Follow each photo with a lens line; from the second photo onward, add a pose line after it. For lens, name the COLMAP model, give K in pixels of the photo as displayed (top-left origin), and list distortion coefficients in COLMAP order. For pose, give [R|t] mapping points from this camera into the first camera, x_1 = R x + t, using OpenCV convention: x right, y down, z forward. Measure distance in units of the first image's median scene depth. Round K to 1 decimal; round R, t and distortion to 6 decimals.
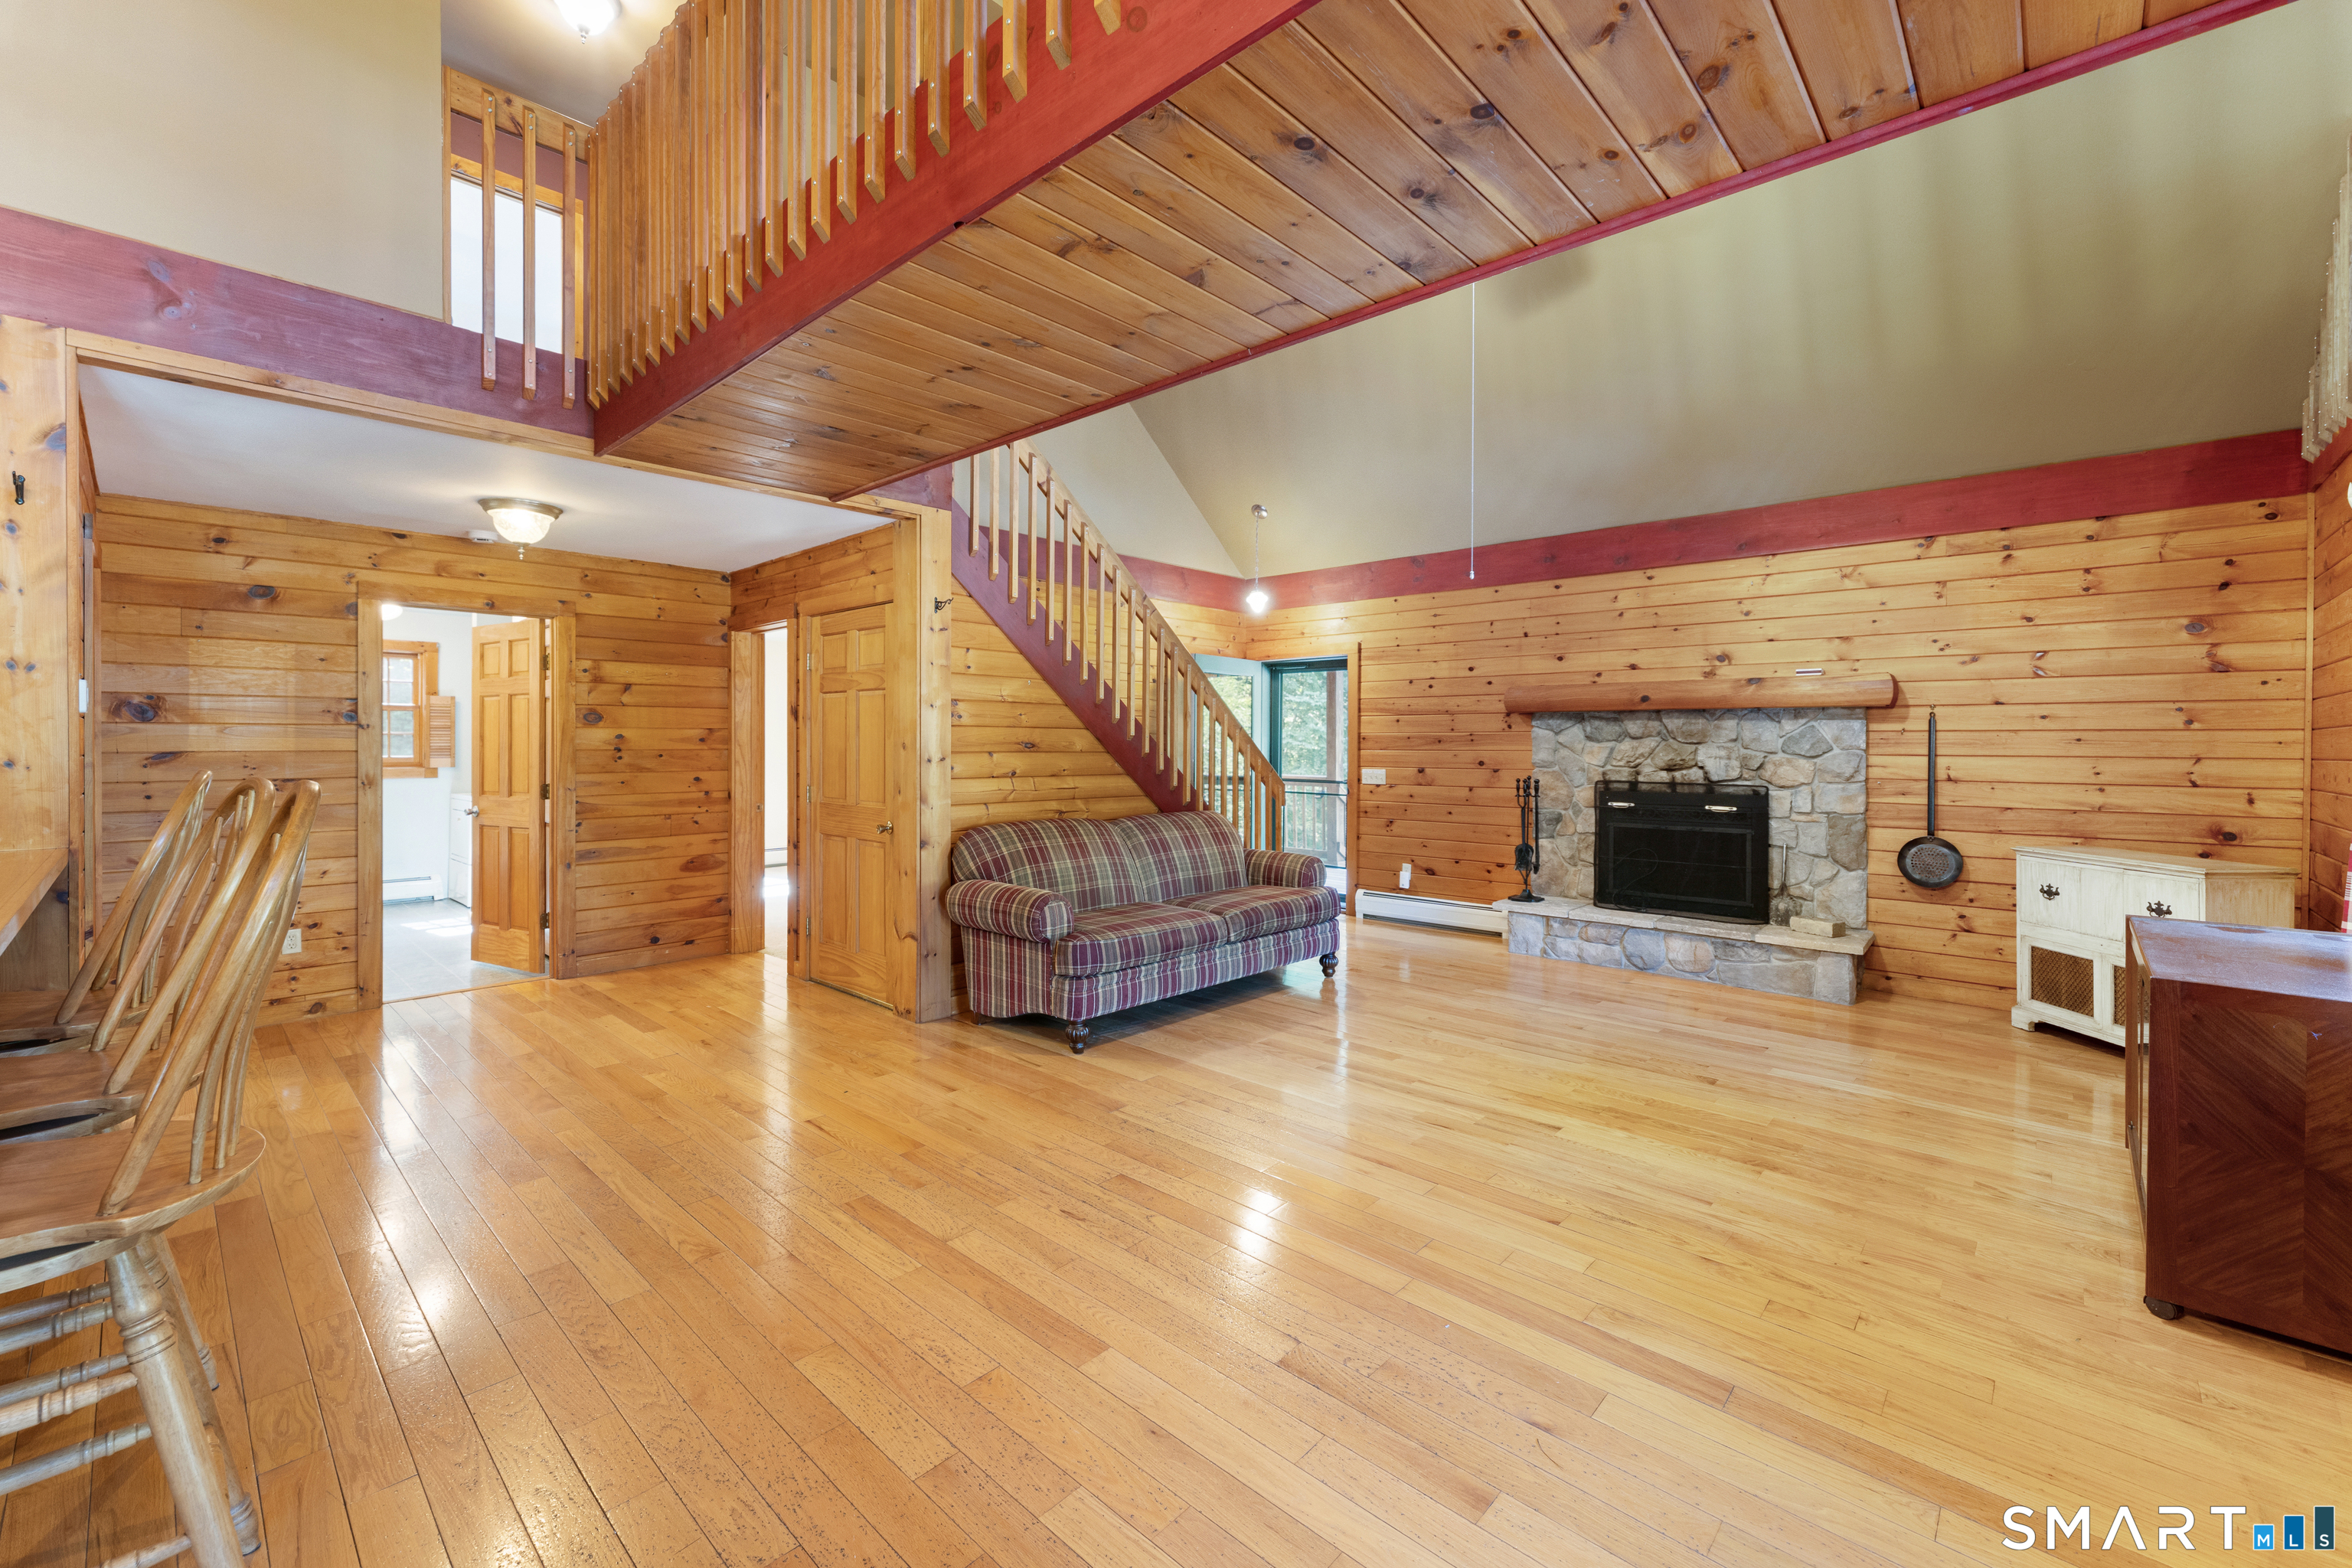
lens RADIAL K [[952.6, 0, 1178.4], [0, 952.6, 749.7], [0, 0, 1]] dist [0.000782, -0.000264]
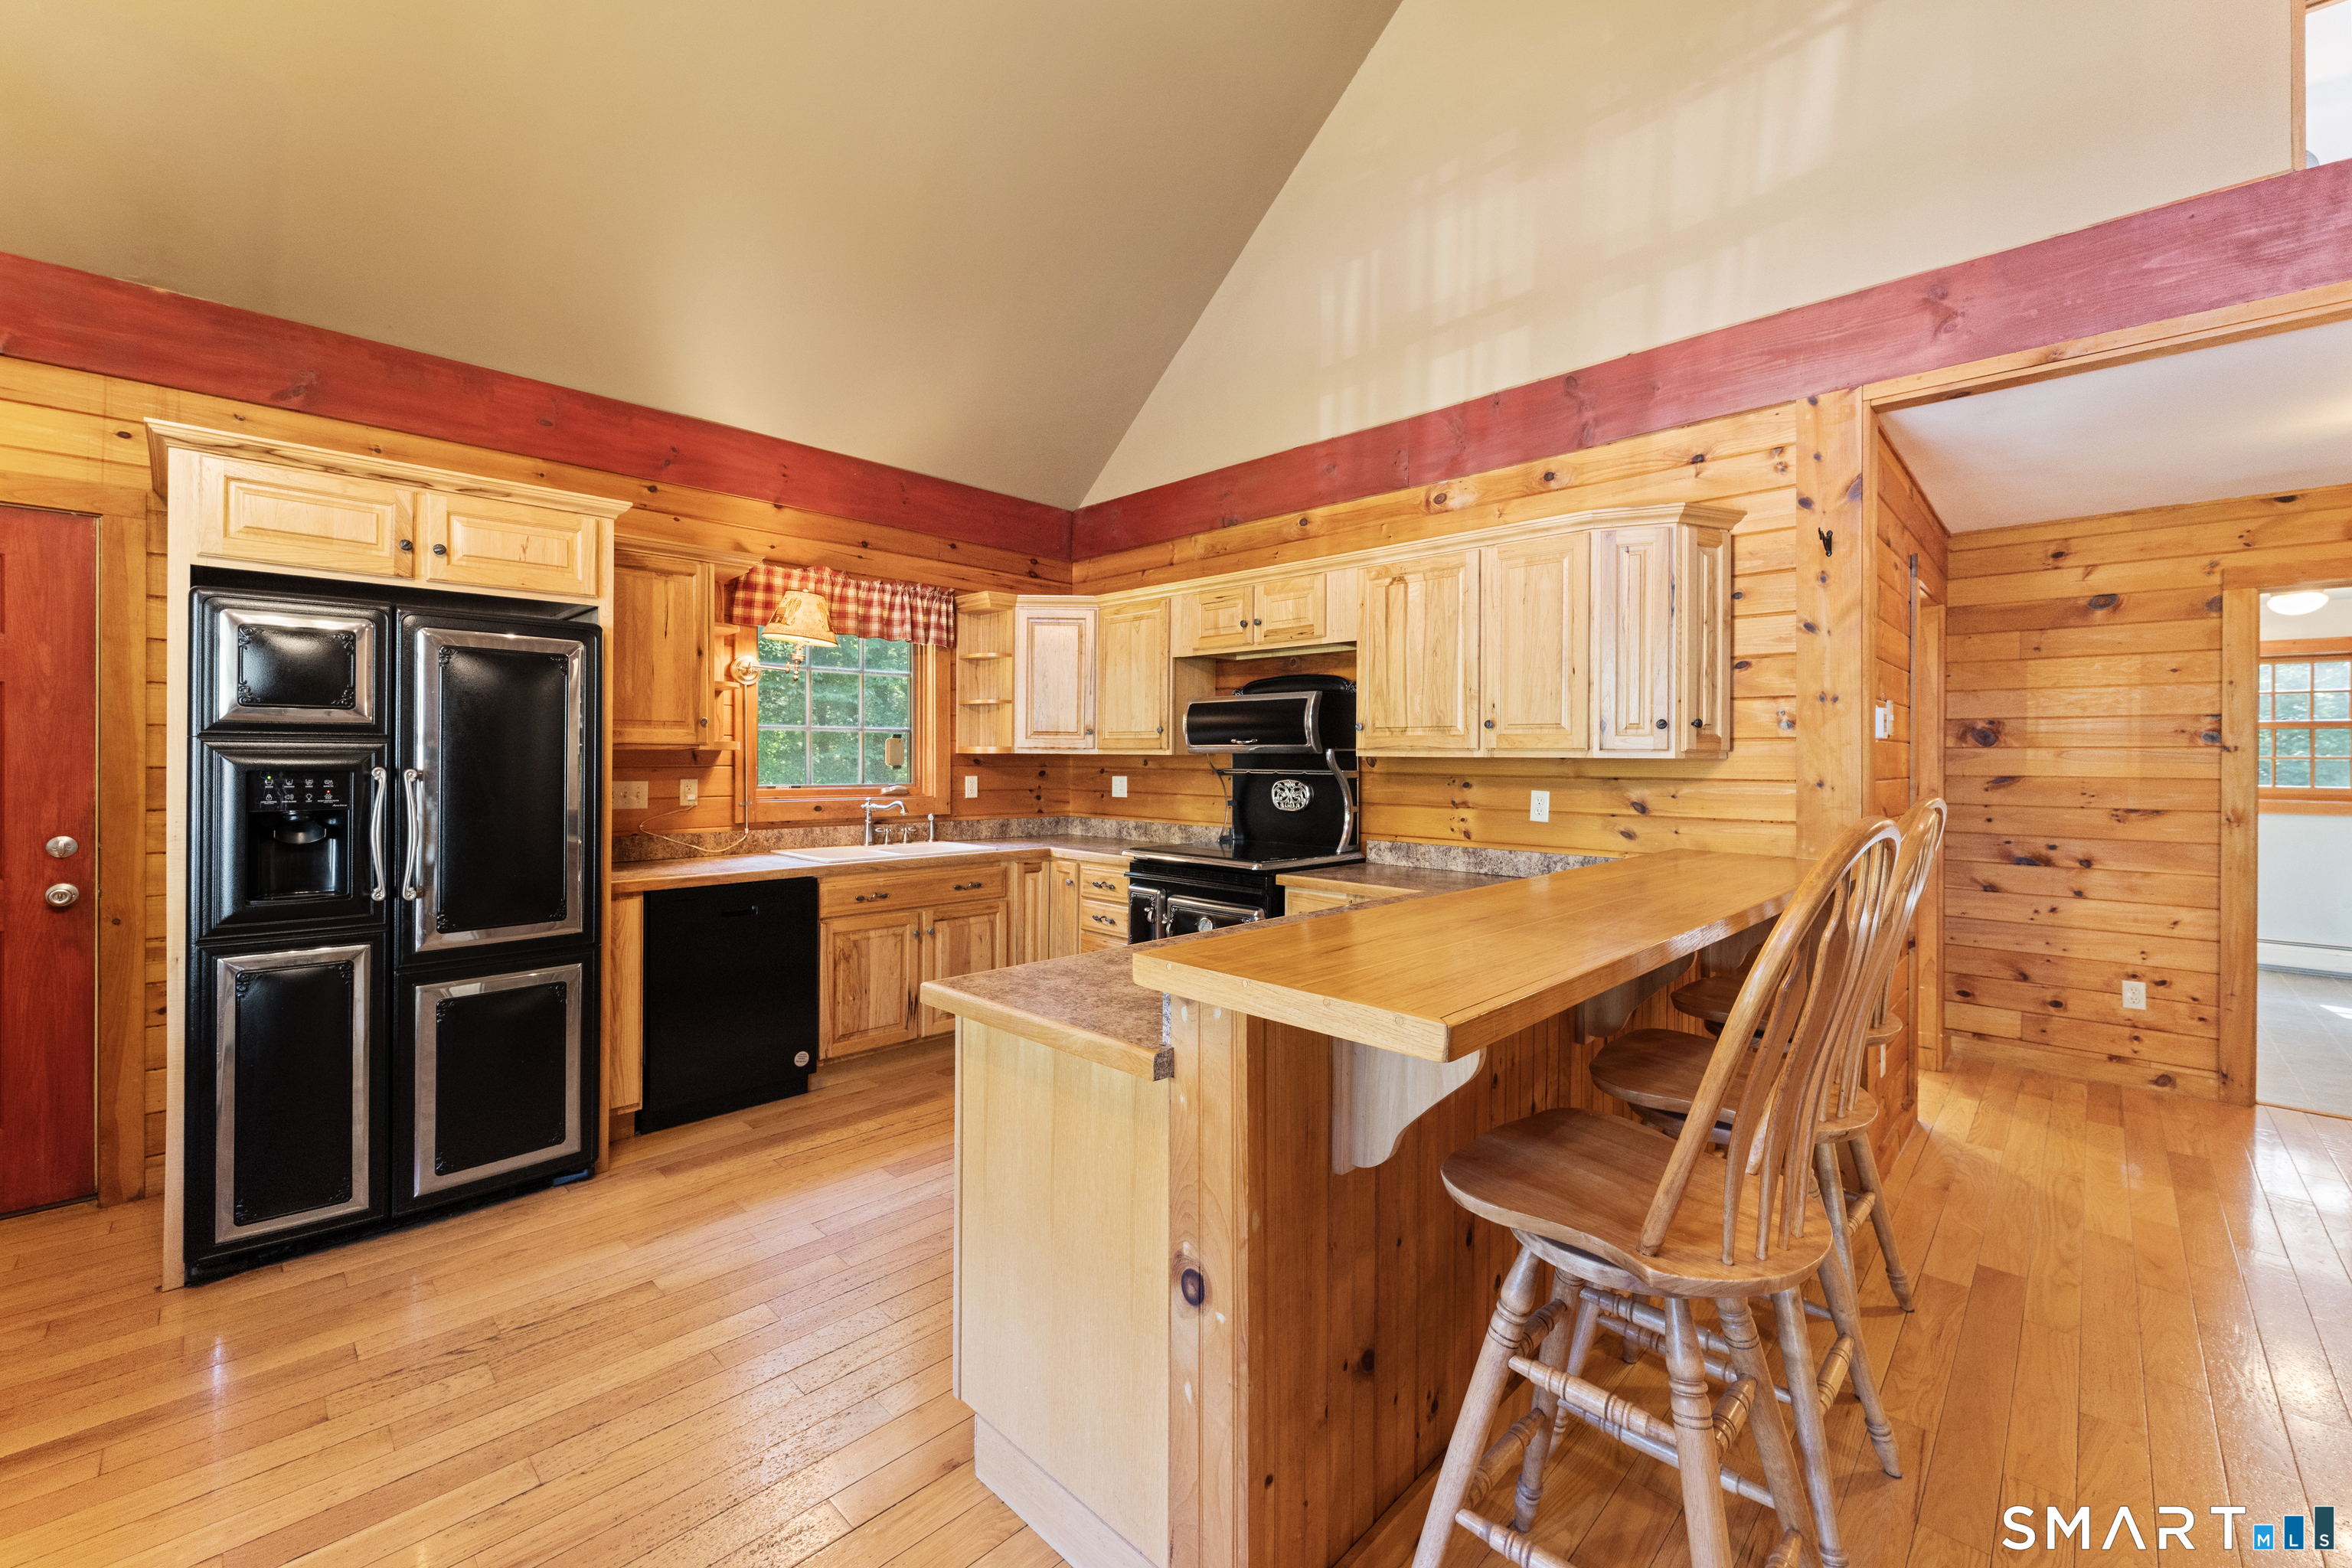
lens RADIAL K [[948.8, 0, 1181.9], [0, 948.8, 755.9], [0, 0, 1]] dist [-0.000272, 0.000188]
pose [[-0.024598, -0.003268, -0.999692, -0.036167], [-0.016261, 0.999864, -0.002868, -0.001907], [0.999565, 0.016186, -0.024648, 0.142889]]
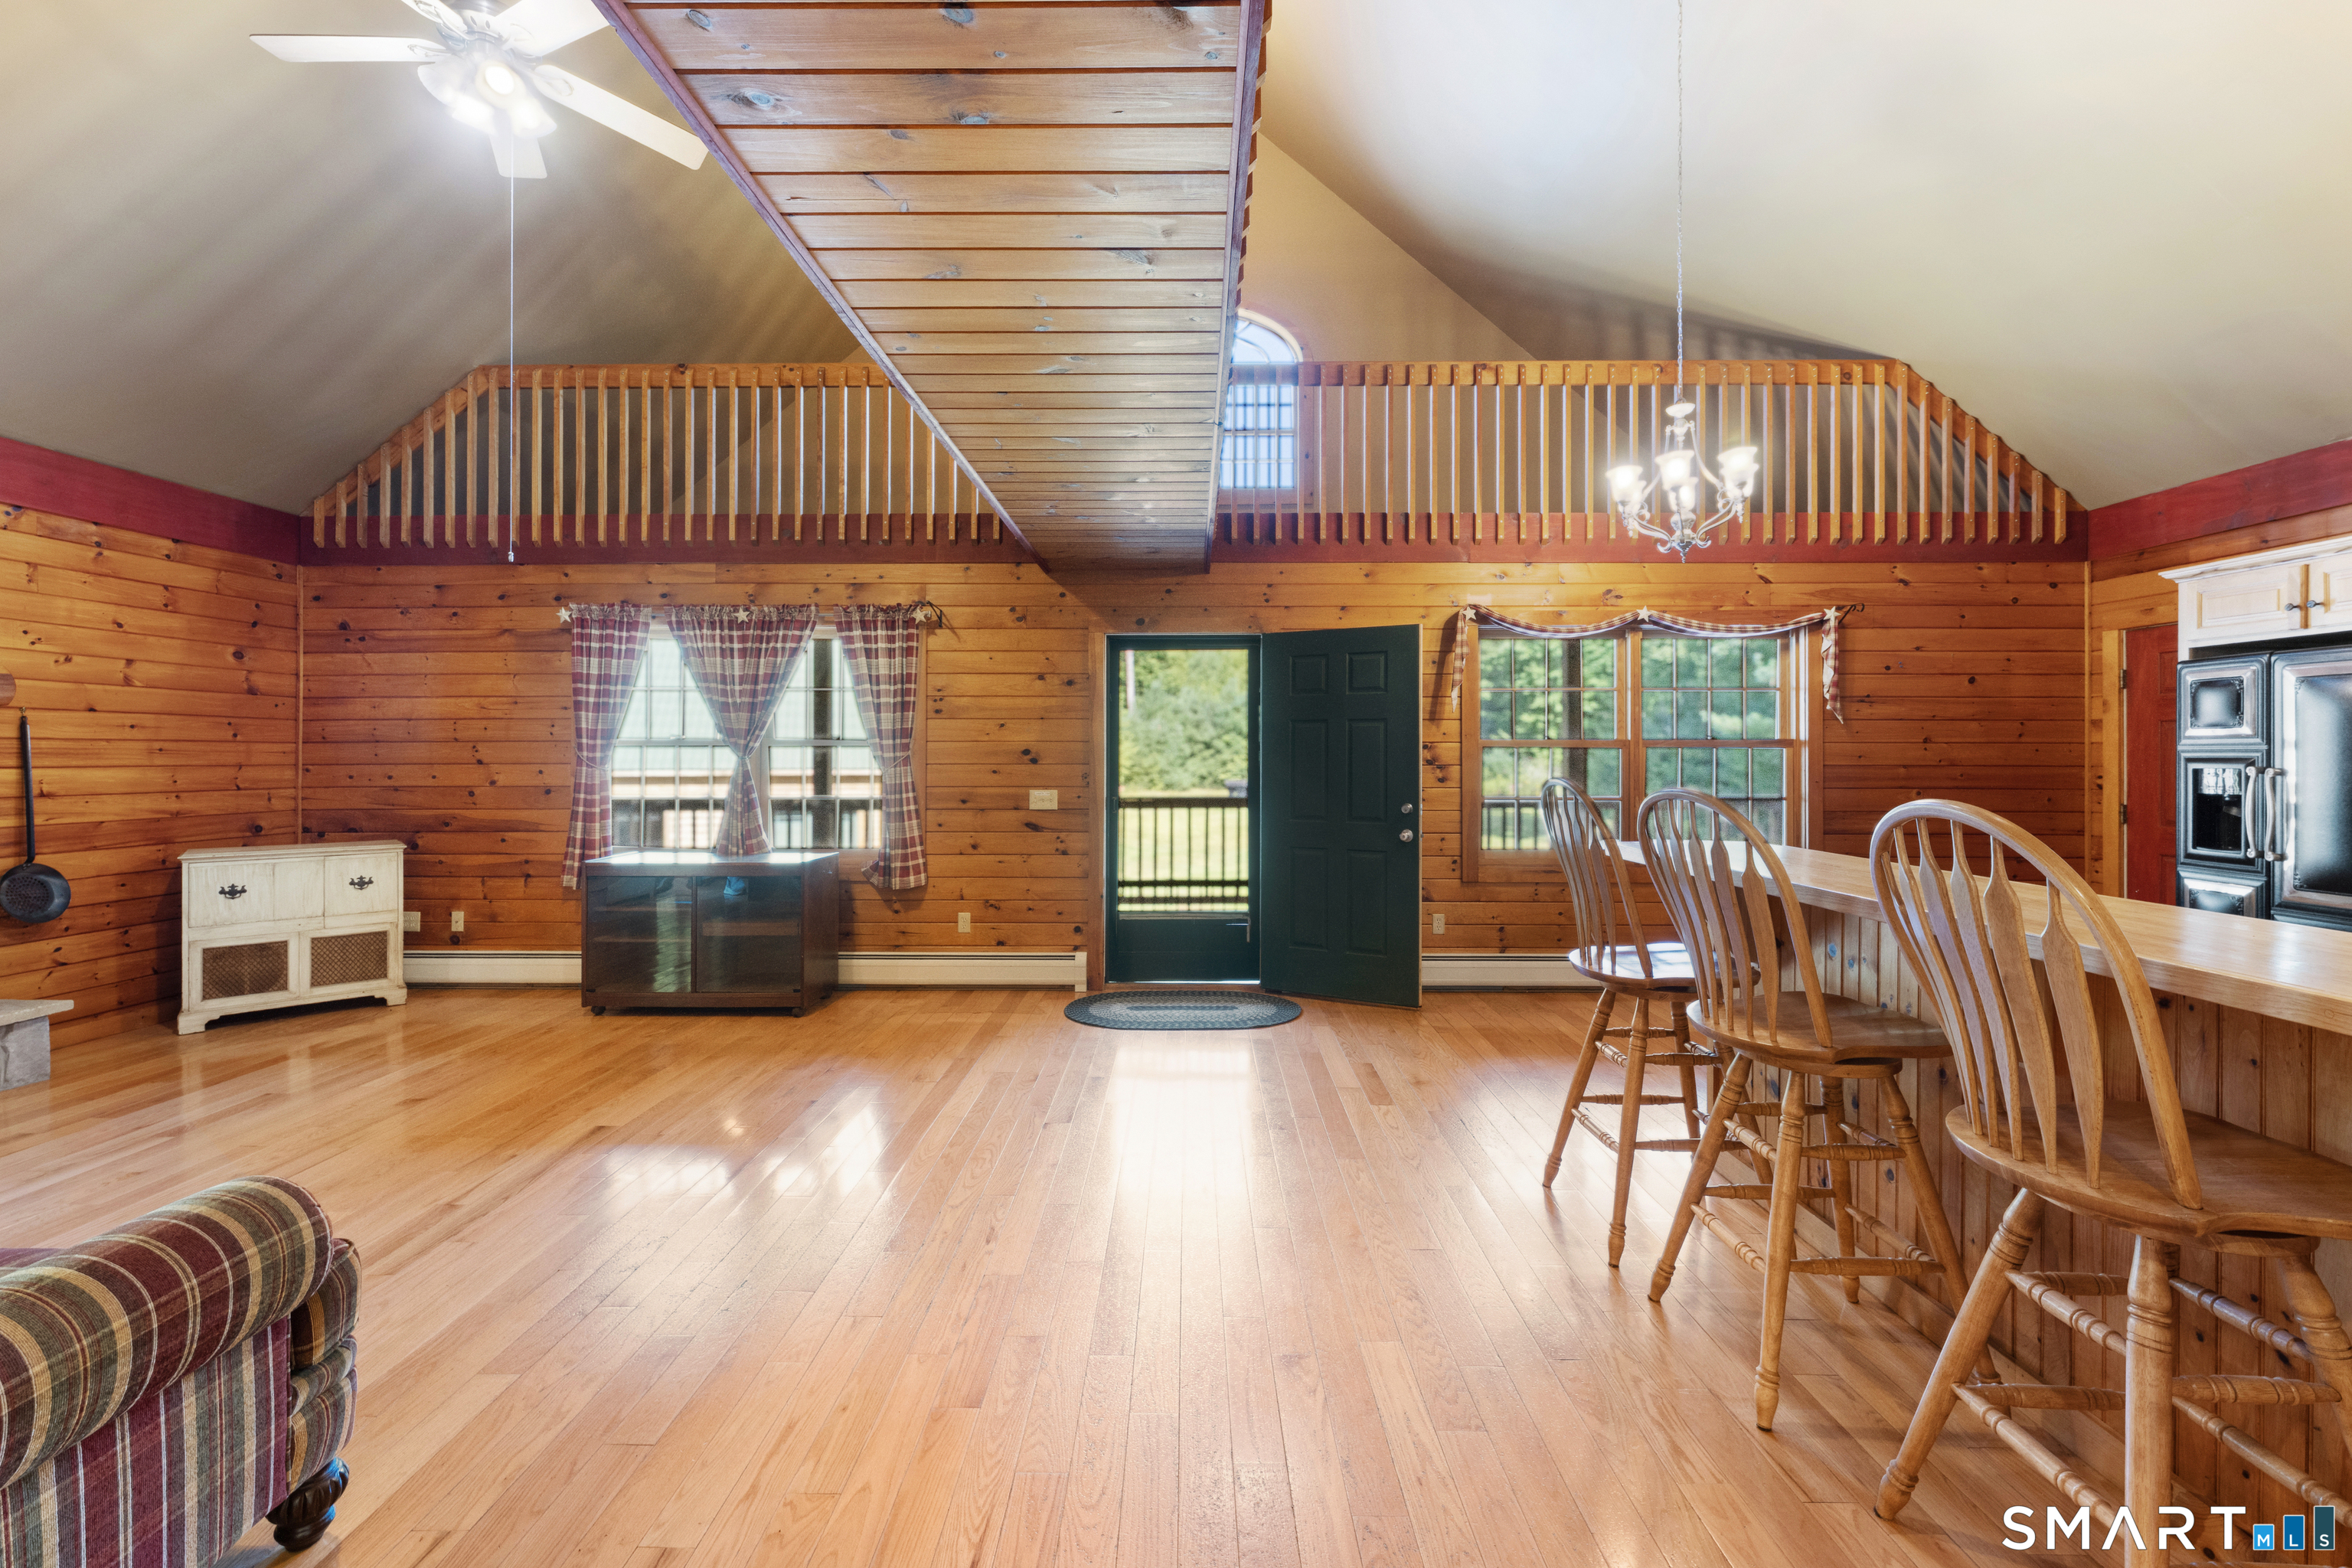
lens RADIAL K [[956.0, 0, 1184.0], [0, 956.0, 748.8], [0, 0, 1]] dist [0.001078, -0.000166]
pose [[-0.674767, 0.001789, 0.738029, -0.574537], [0.003470, 0.999994, 0.000749, -0.008148], [-0.738023, 0.003066, -0.674769, 0.893807]]
